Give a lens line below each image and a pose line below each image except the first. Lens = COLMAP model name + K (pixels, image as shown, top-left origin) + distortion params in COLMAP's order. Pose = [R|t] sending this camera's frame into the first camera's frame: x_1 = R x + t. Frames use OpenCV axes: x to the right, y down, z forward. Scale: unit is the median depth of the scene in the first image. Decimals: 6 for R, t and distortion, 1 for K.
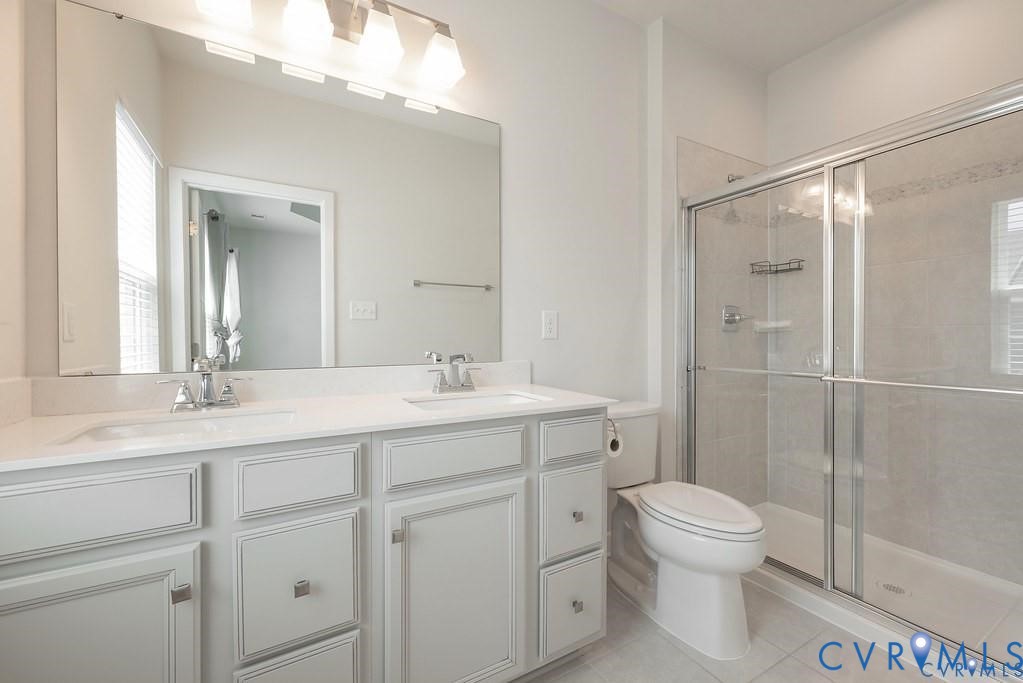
lens RADIAL K [[411.7, 0, 514.7], [0, 411.7, 336.9], [0, 0, 1]] dist [-0.000697, -0.000080]
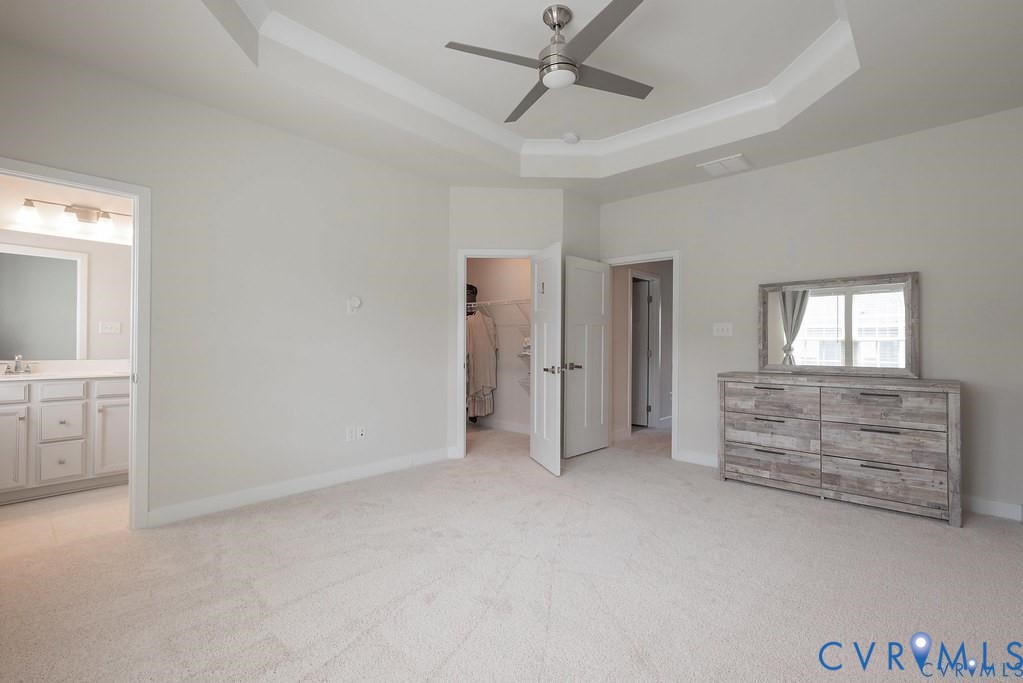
lens RADIAL K [[454.8, 0, 512.0], [0, 454.8, 340.4], [0, 0, 1]] dist [0.000897, 0.000155]
pose [[0.950516, 0.018290, 0.310137, 1.702242], [-0.017029, 0.999832, -0.006774, -0.095121], [-0.310209, 0.001157, 0.950668, -3.463099]]
